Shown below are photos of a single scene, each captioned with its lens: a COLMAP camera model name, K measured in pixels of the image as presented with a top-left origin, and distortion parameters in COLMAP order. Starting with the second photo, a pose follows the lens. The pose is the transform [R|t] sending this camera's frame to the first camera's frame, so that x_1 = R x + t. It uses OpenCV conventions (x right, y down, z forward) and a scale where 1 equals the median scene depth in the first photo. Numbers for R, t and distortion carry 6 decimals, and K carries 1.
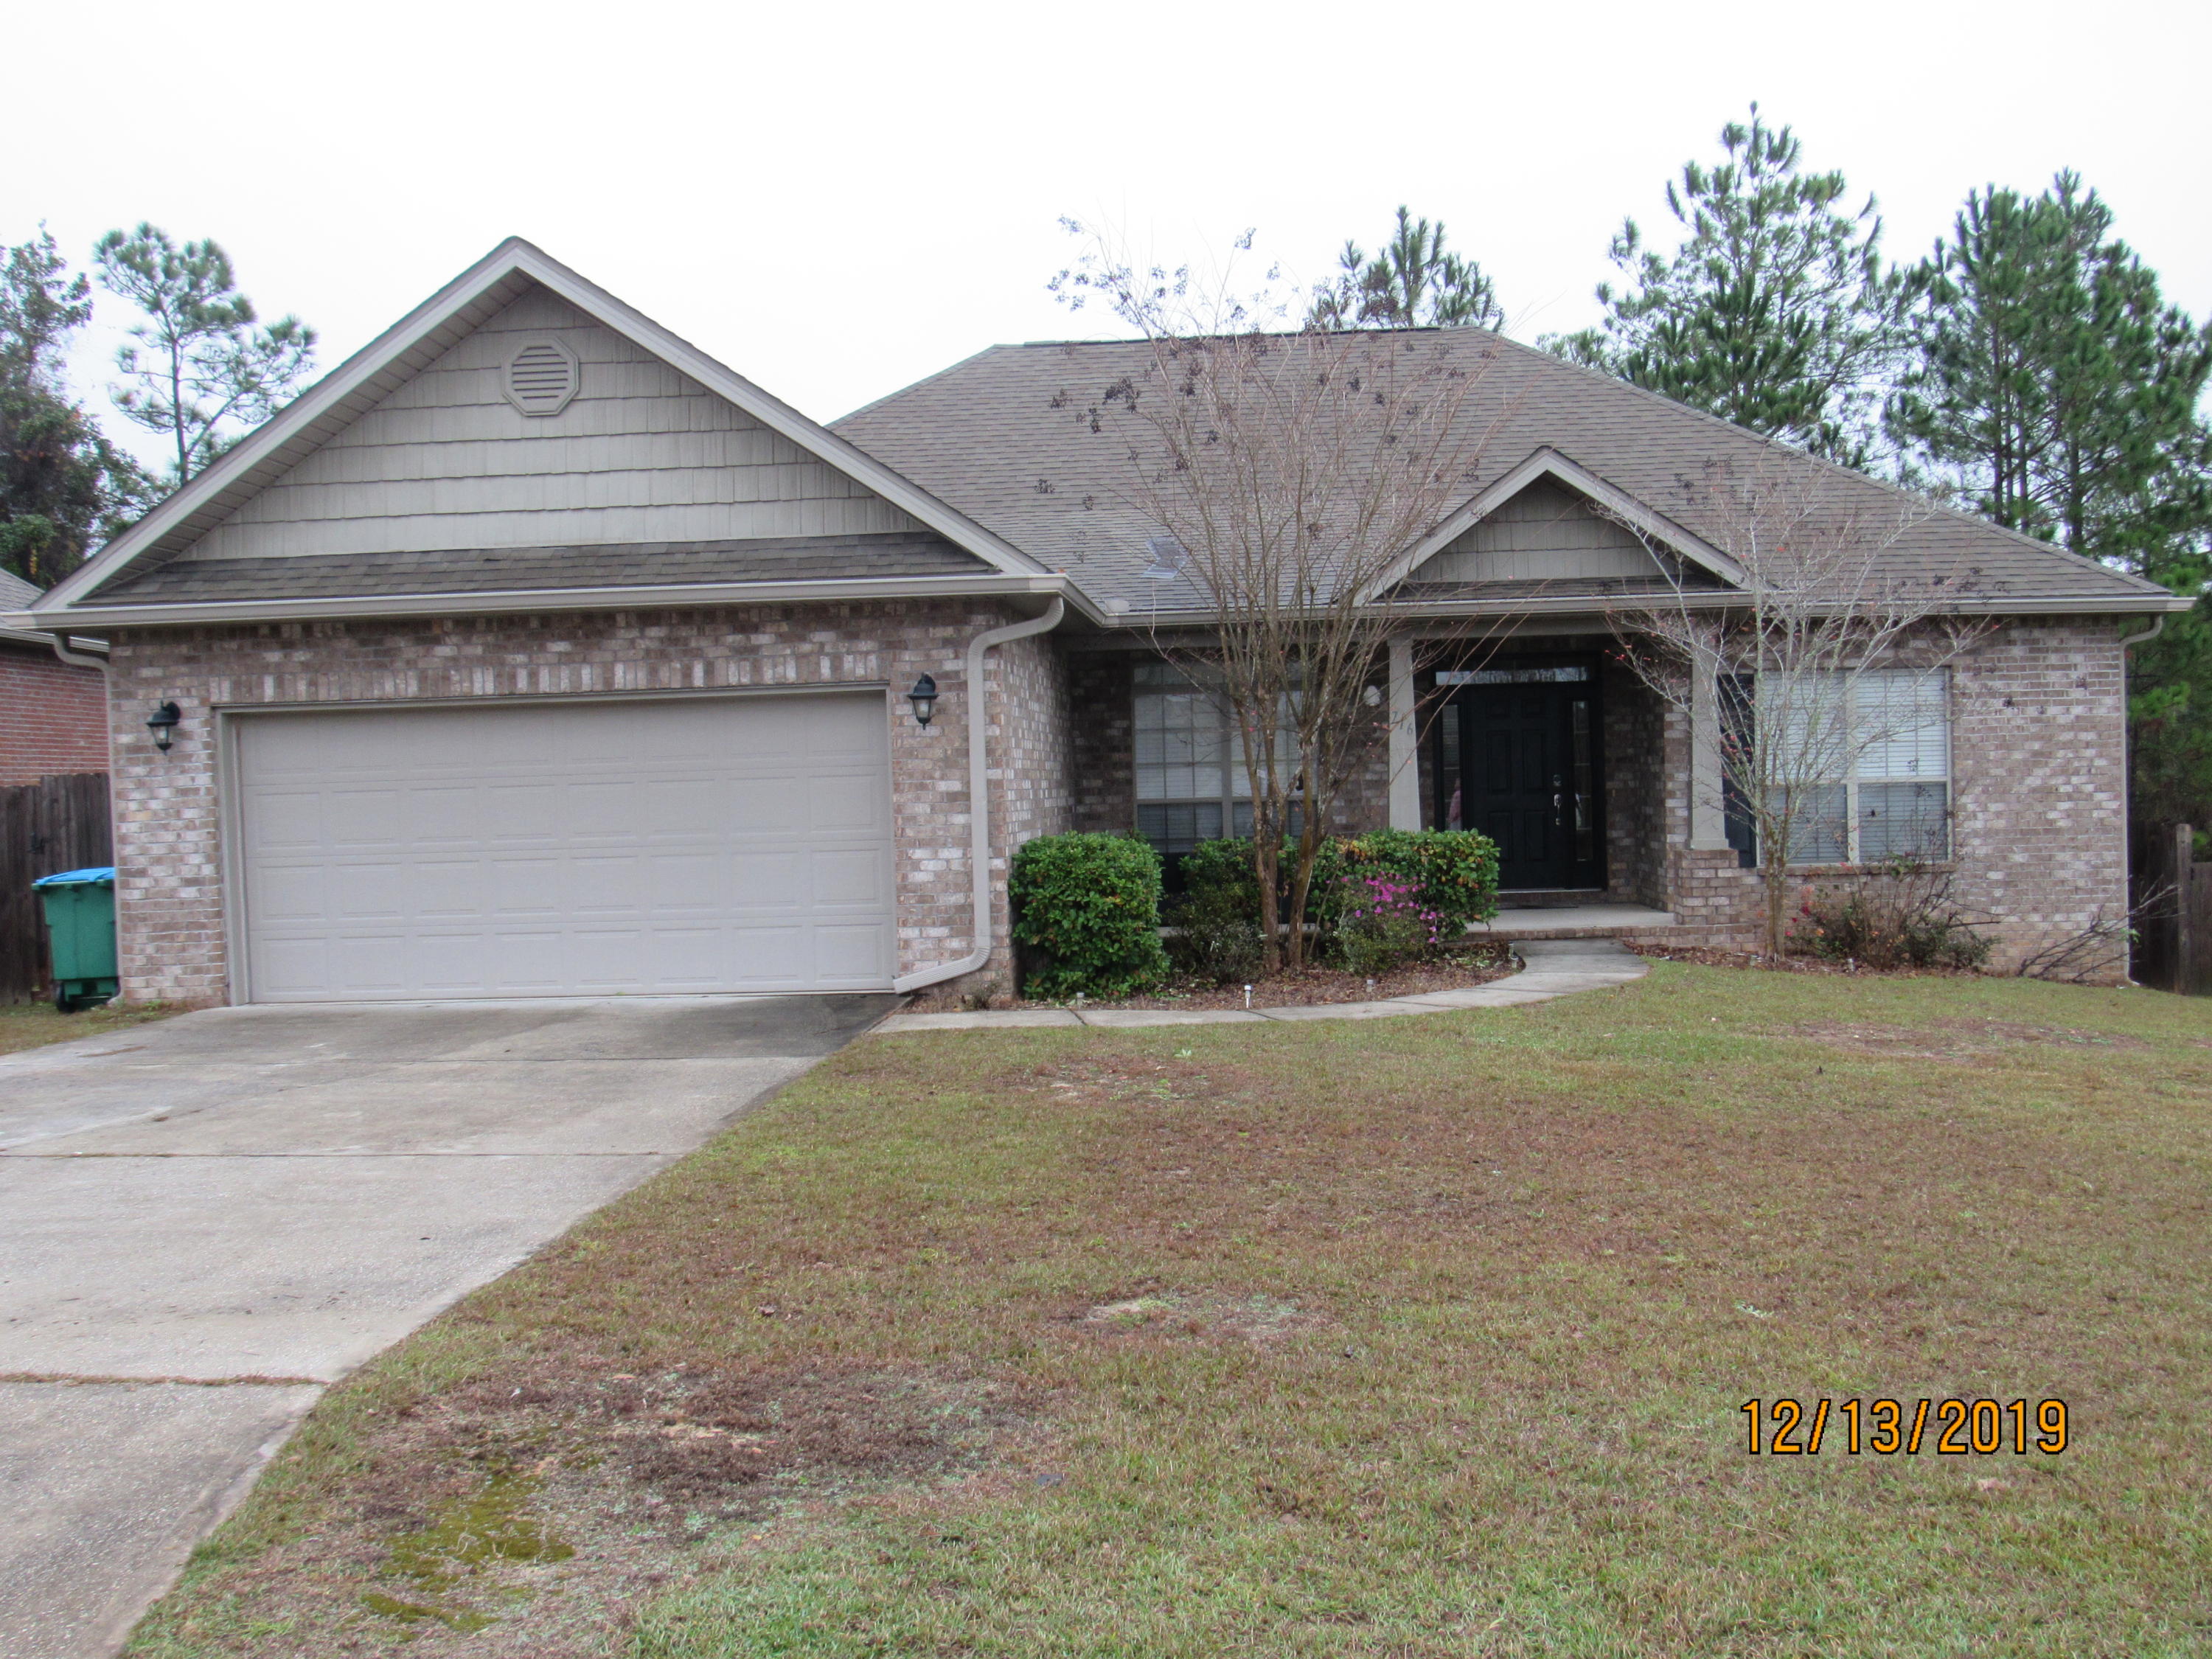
lens RADIAL K [[2141.4, 0, 1150.0], [0, 2141.4, 831.1], [0, 0, 1]] dist [-0.063770, 0.015496]
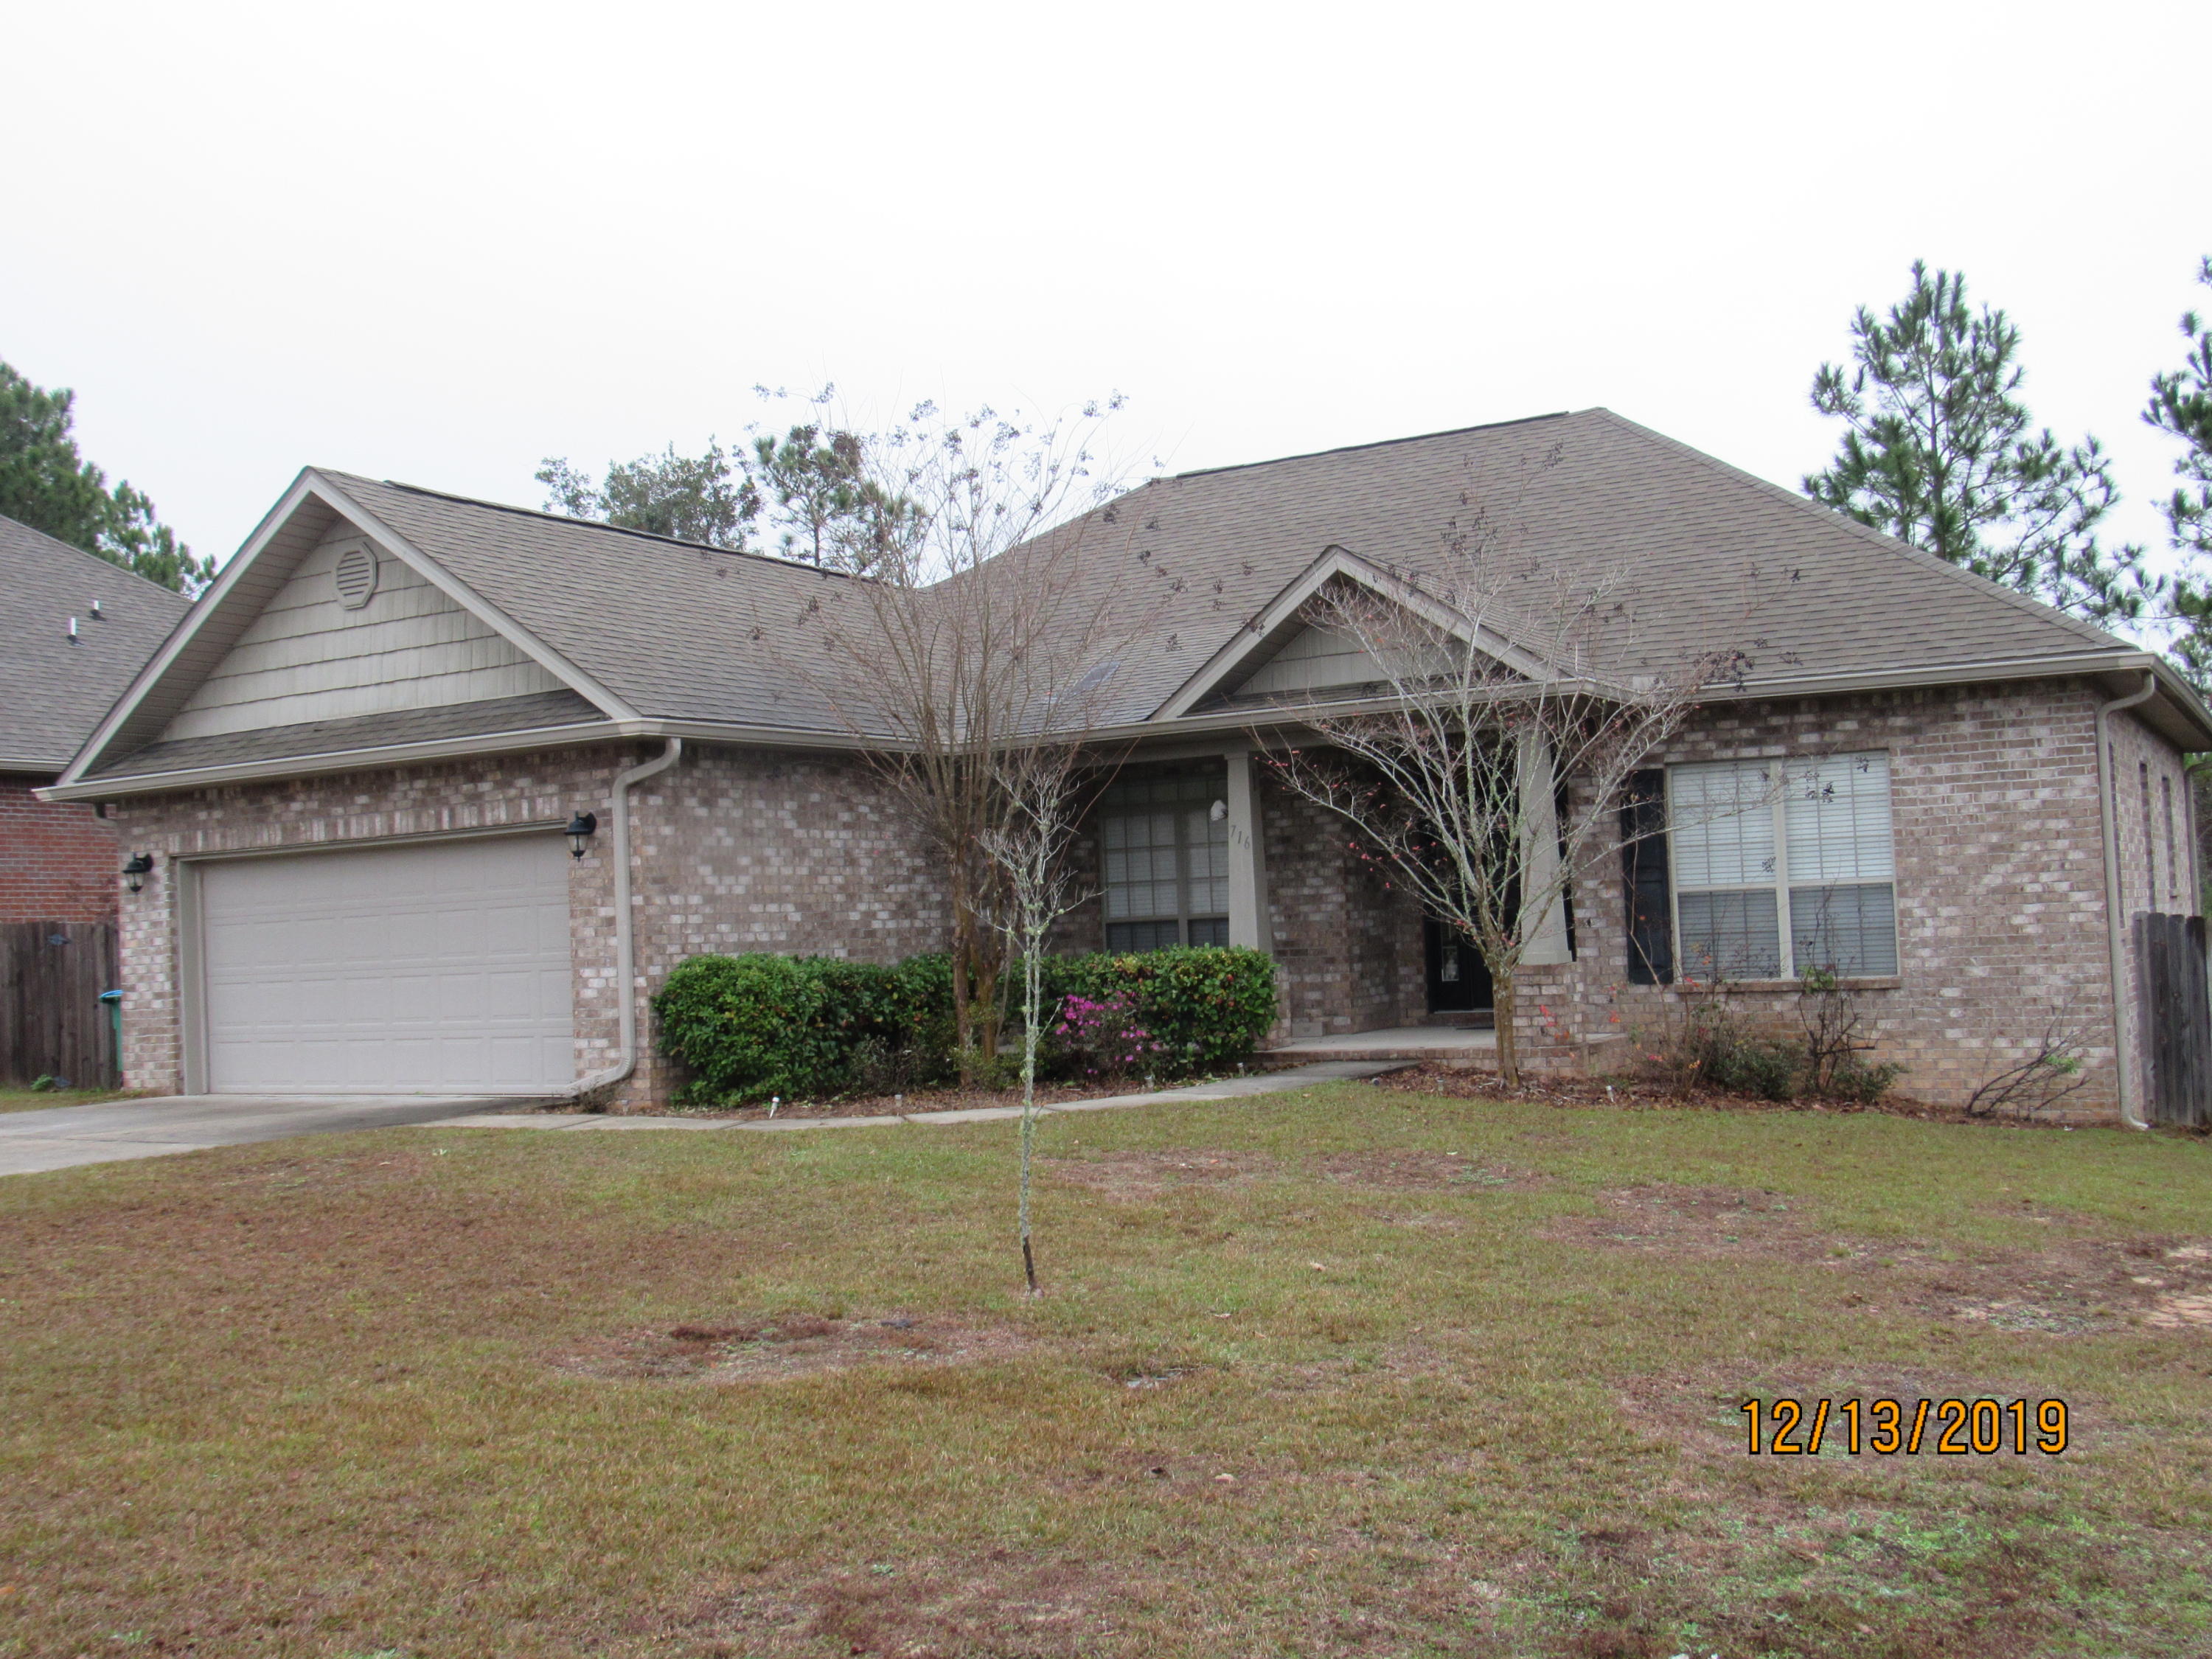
lens RADIAL K [[2141.4, 0, 1150.0], [0, 2141.4, 831.1], [0, 0, 1]] dist [-0.063770, 0.015496]
pose [[0.897221, -0.032357, -0.440396, 0.636395], [0.008770, 0.998421, -0.055491, 0.001093], [0.441496, 0.045925, 0.896087, 0.126011]]
